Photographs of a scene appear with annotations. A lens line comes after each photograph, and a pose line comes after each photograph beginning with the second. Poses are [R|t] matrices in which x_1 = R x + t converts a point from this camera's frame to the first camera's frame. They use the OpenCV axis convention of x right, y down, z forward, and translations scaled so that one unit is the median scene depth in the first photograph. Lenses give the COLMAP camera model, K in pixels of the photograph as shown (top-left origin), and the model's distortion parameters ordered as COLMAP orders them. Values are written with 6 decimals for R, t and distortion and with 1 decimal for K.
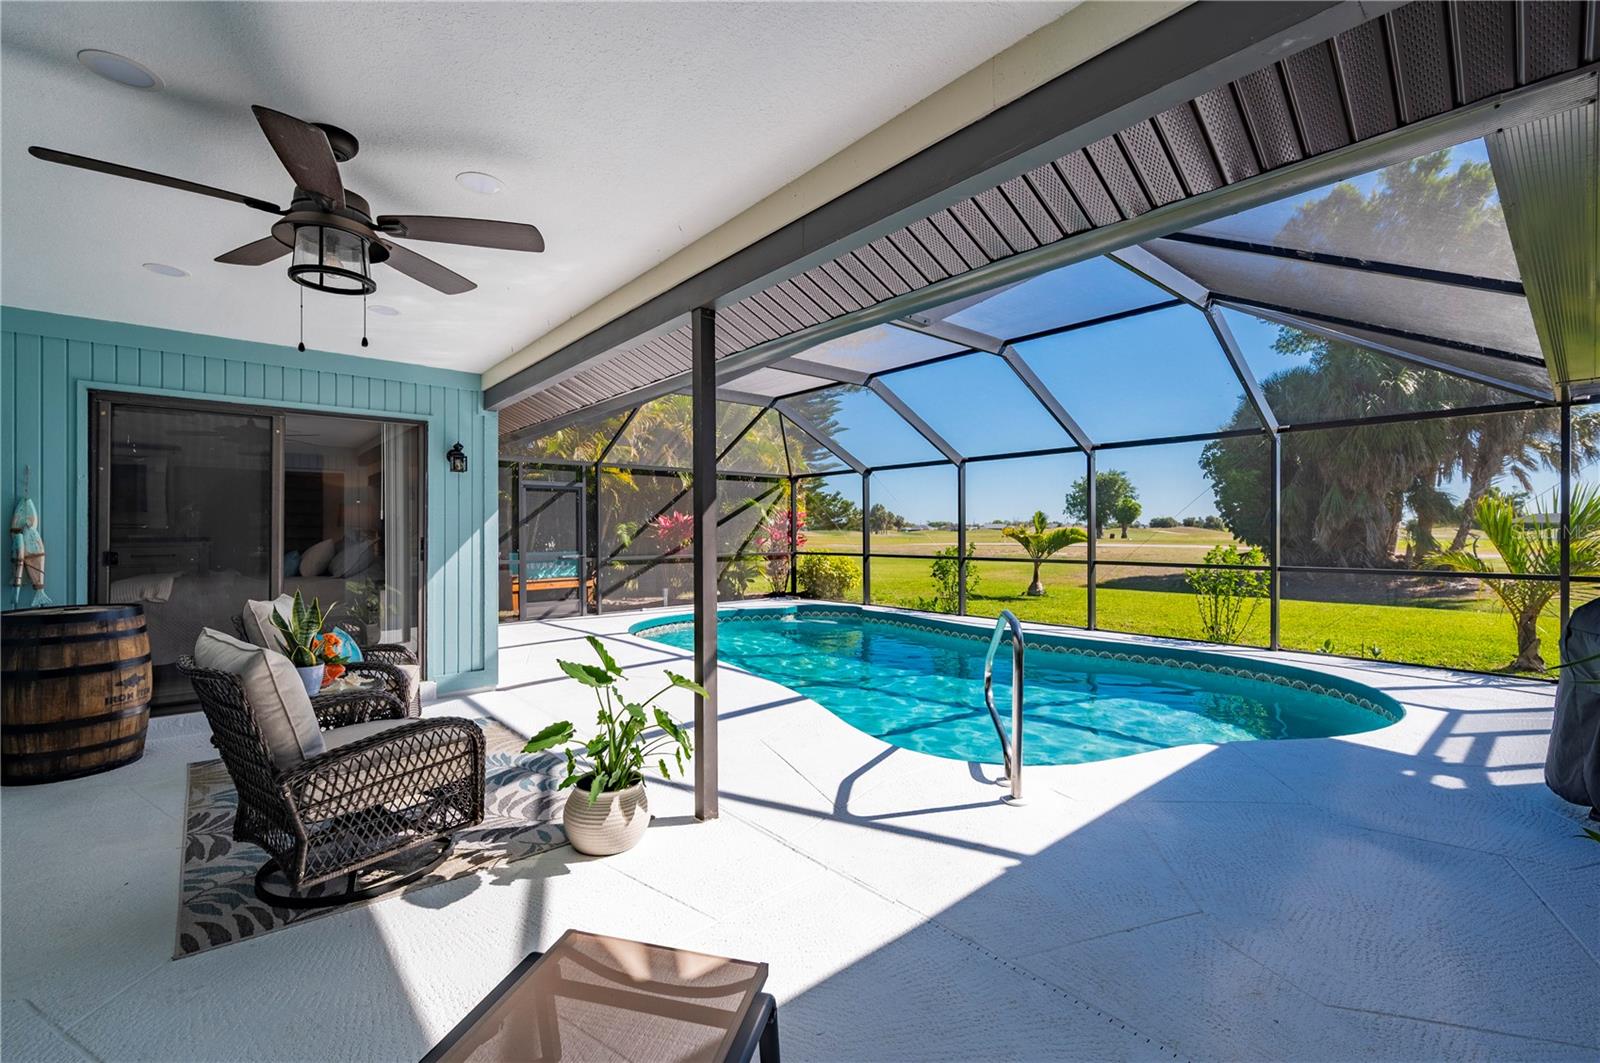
lens RADIAL K [[672.5, 0, 799.6], [0, 672.5, 531.6], [0, 0, 1]] dist [-0.002079, 0.000803]
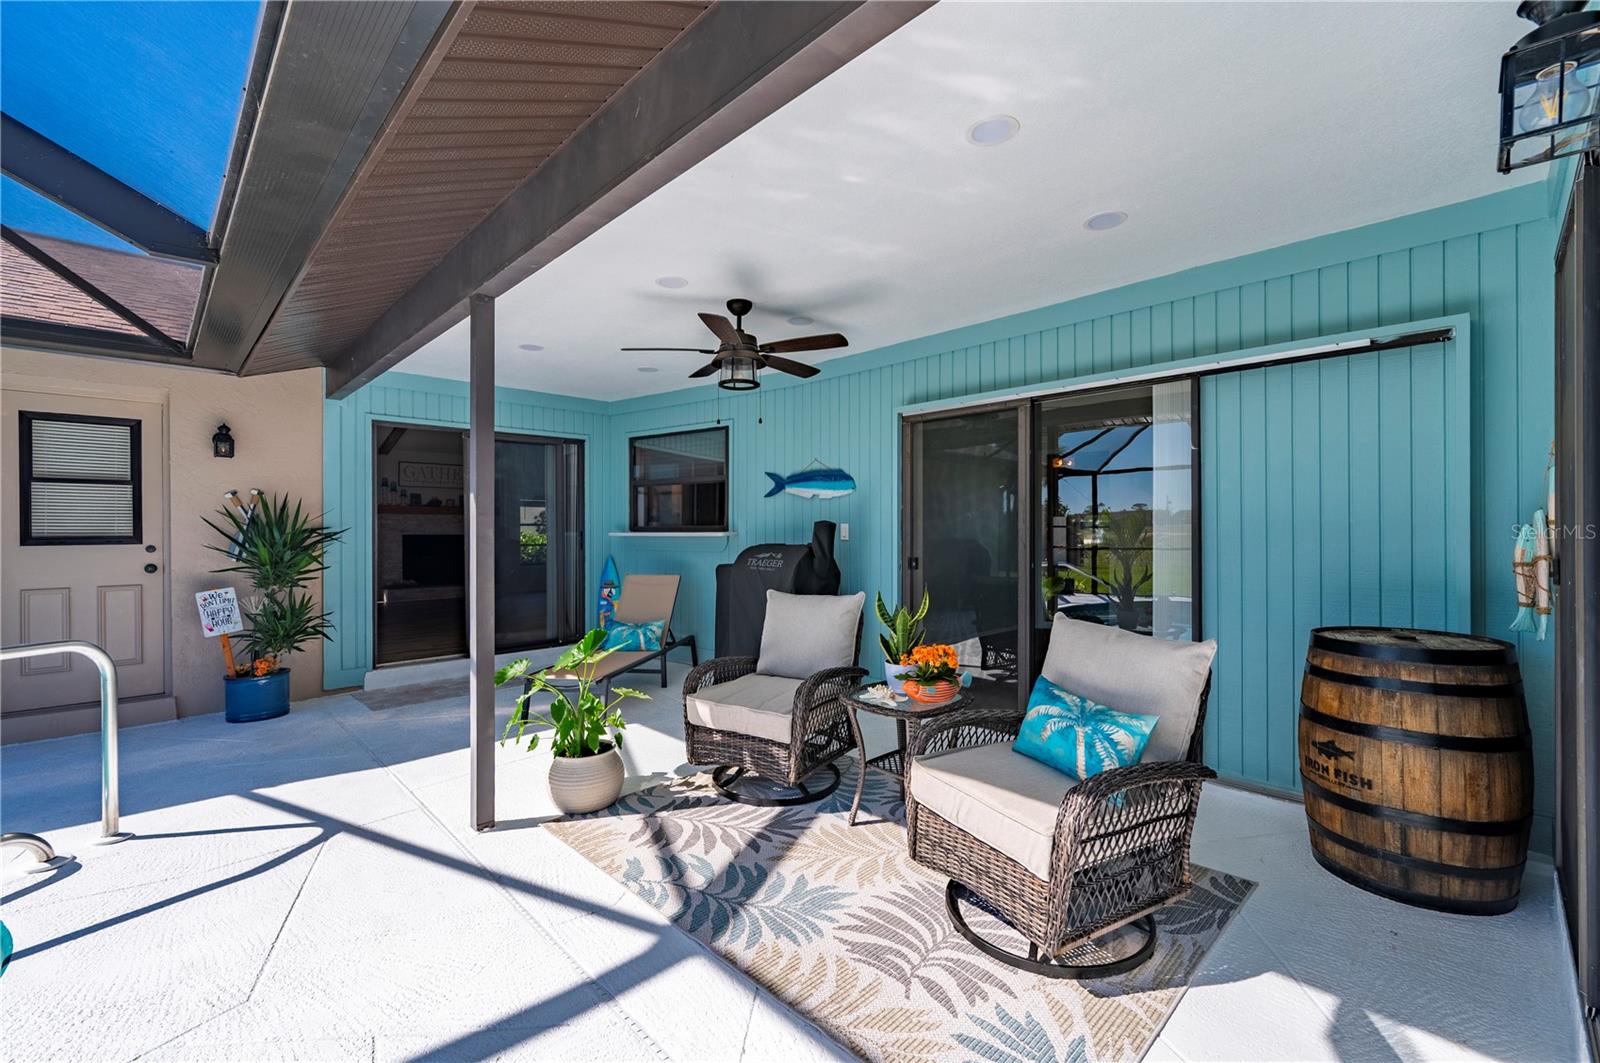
lens RADIAL K [[672.5, 0, 787.6], [0, 672.5, 529.3], [0, 0, 1]] dist [-0.002079, 0.000803]
pose [[-0.999261, 0.004348, -0.038199, -0.545959], [0.004372, 0.999990, -0.000535, 0.006513], [0.038196, -0.000701, -0.999270, 2.007239]]
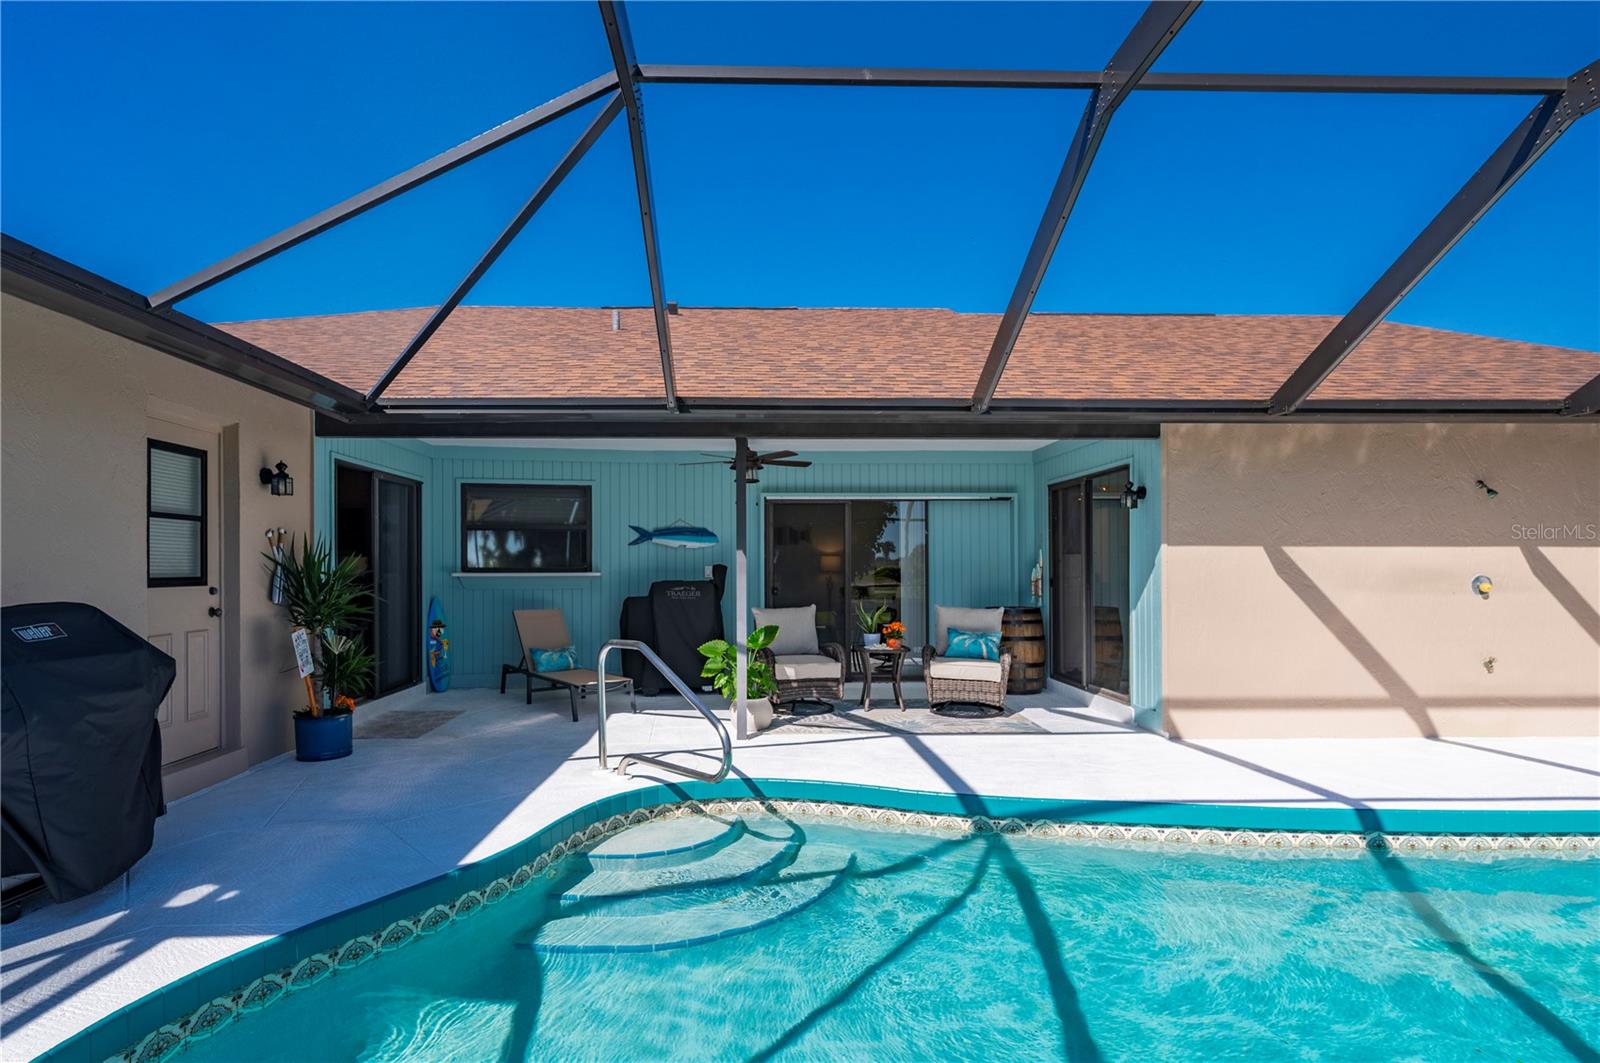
lens RADIAL K [[842.3, 0, 750.6], [0, 842.3, 569.7], [0, 0, 1]] dist [-0.001252, -0.001134]
pose [[-0.650860, 0.003784, -0.759189, 1.463681], [0.004075, 0.999991, 0.001491, 0.001341], [0.759187, -0.002123, -0.650869, 2.425627]]
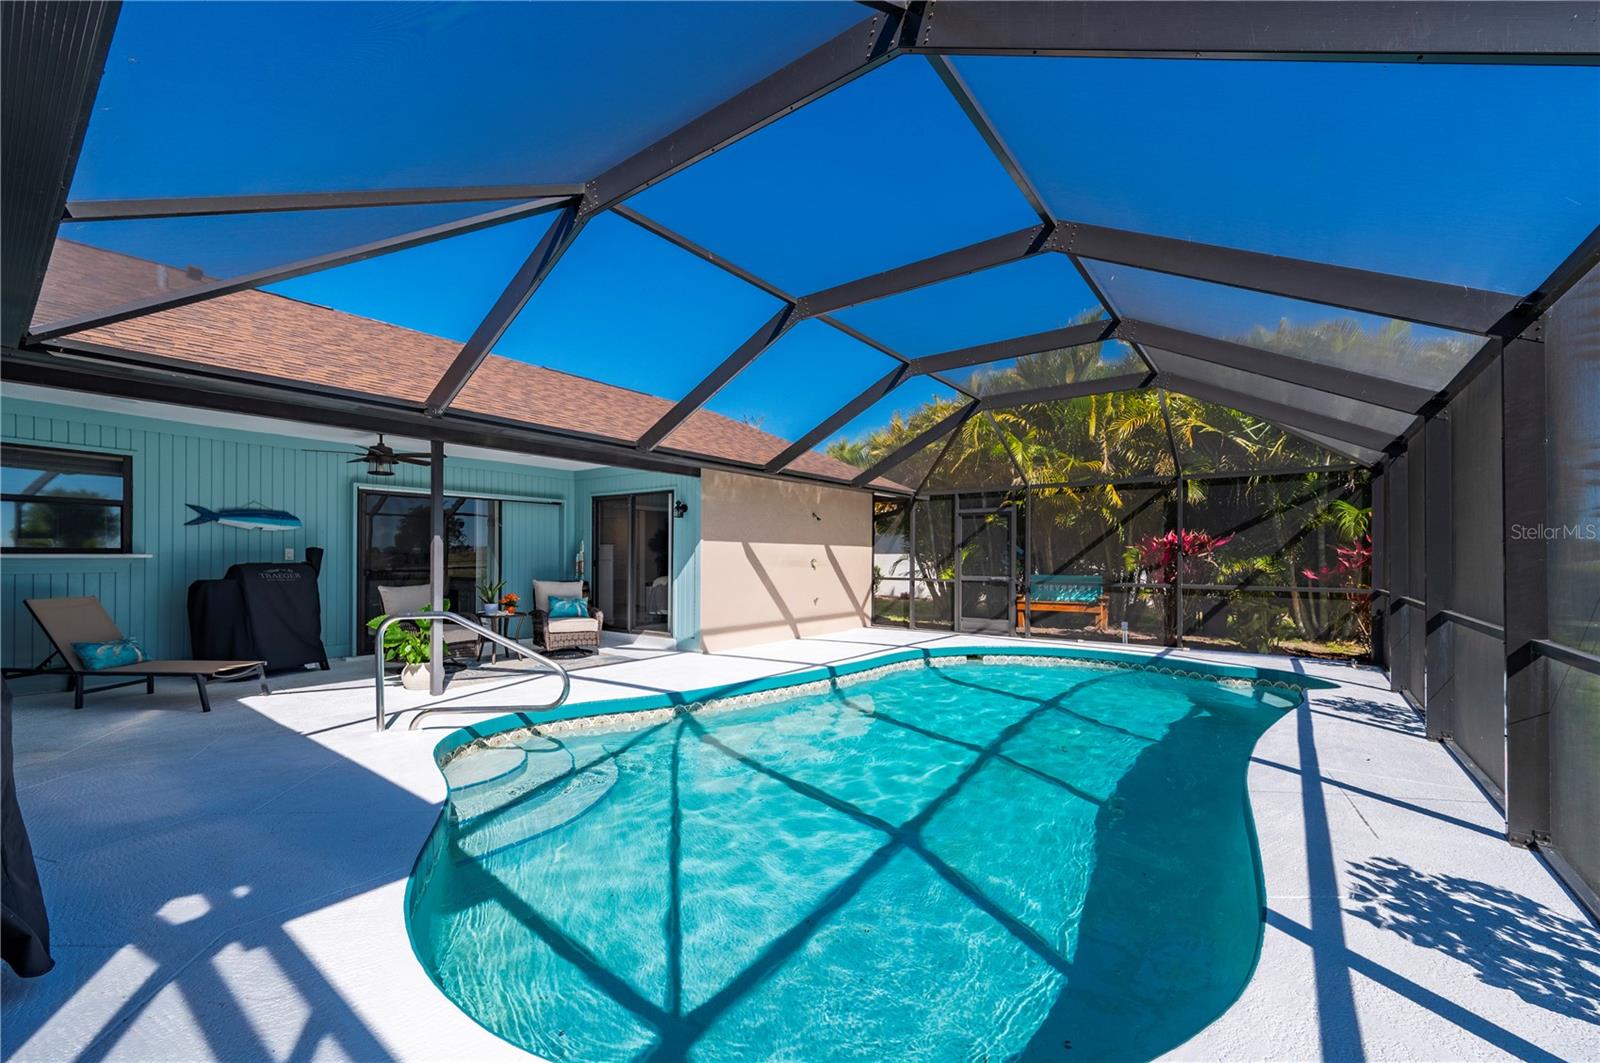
lens RADIAL K [[651.9, 0, 804.9], [0, 651.9, 554.5], [0, 0, 1]] dist [0.003767, -0.000739]
pose [[0.204106, -0.000828, -0.978948, 2.005004], [-0.003147, 0.999994, -0.001502, 0.011101], [0.978944, 0.003387, 0.204103, 1.699021]]
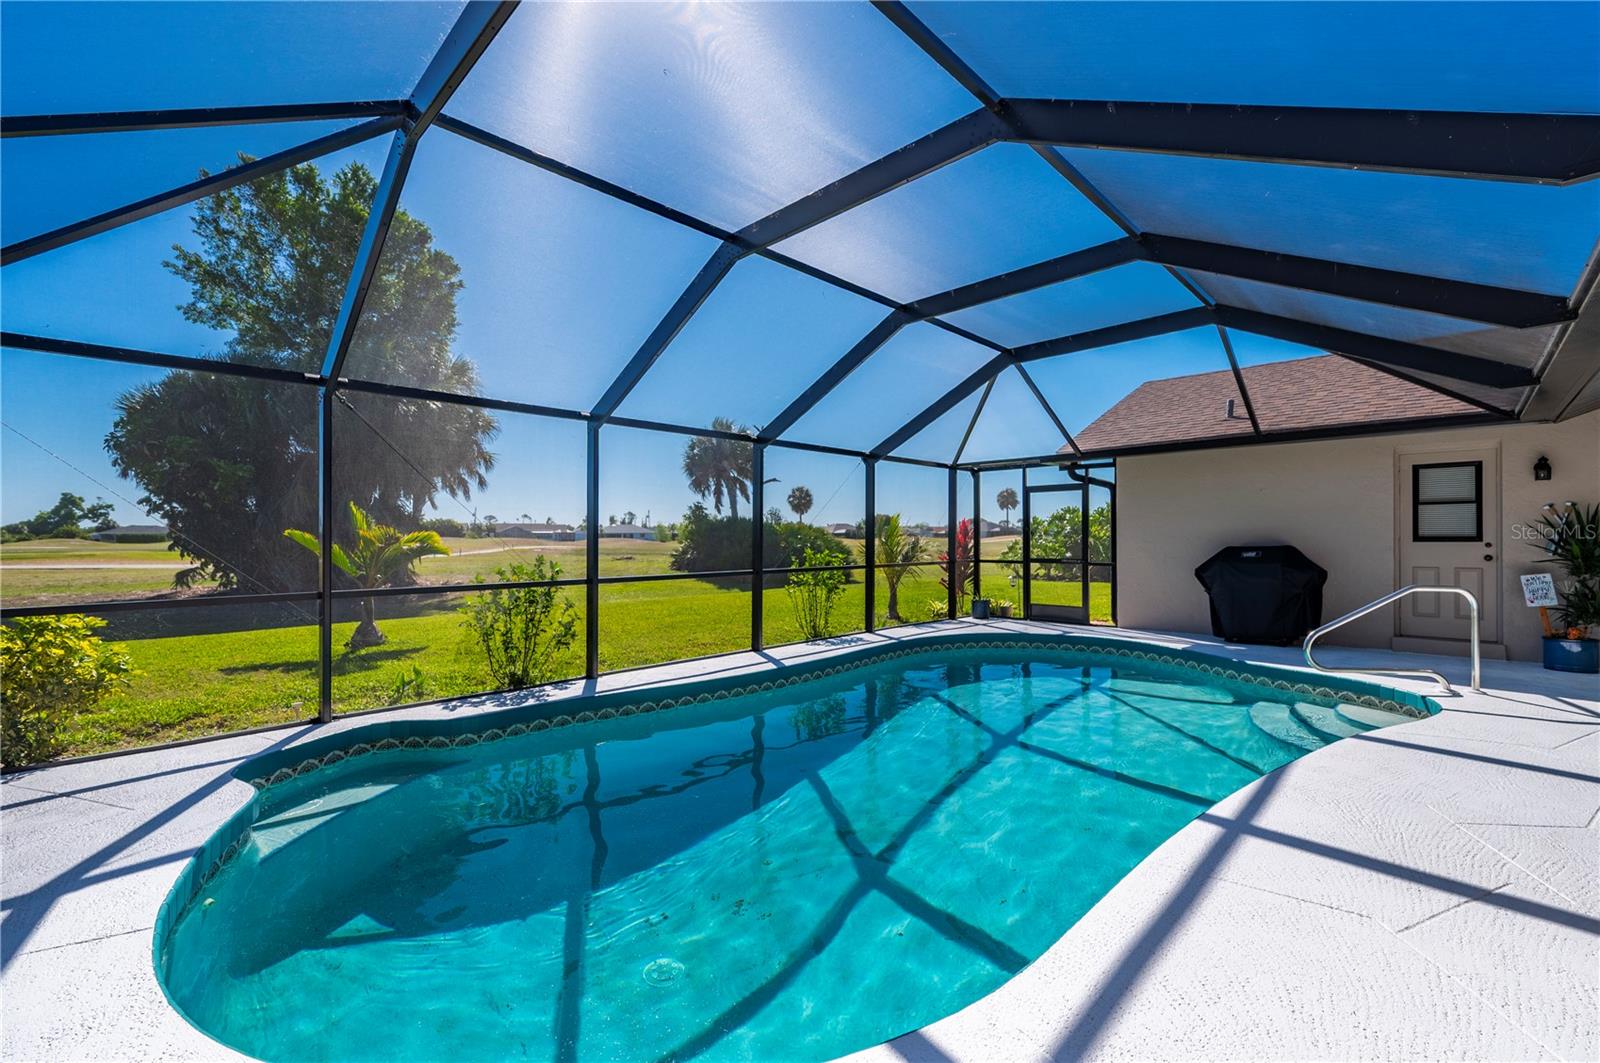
lens RADIAL K [[659.0, 0, 811.1], [0, 659.0, 540.2], [0, 0, 1]] dist [-0.014594, 0.000406]
pose [[-0.065625, -0.001067, 0.997844, -1.238093], [0.002710, 0.999996, 0.001248, 0.018349], [-0.997841, 0.002786, -0.065622, 2.906293]]
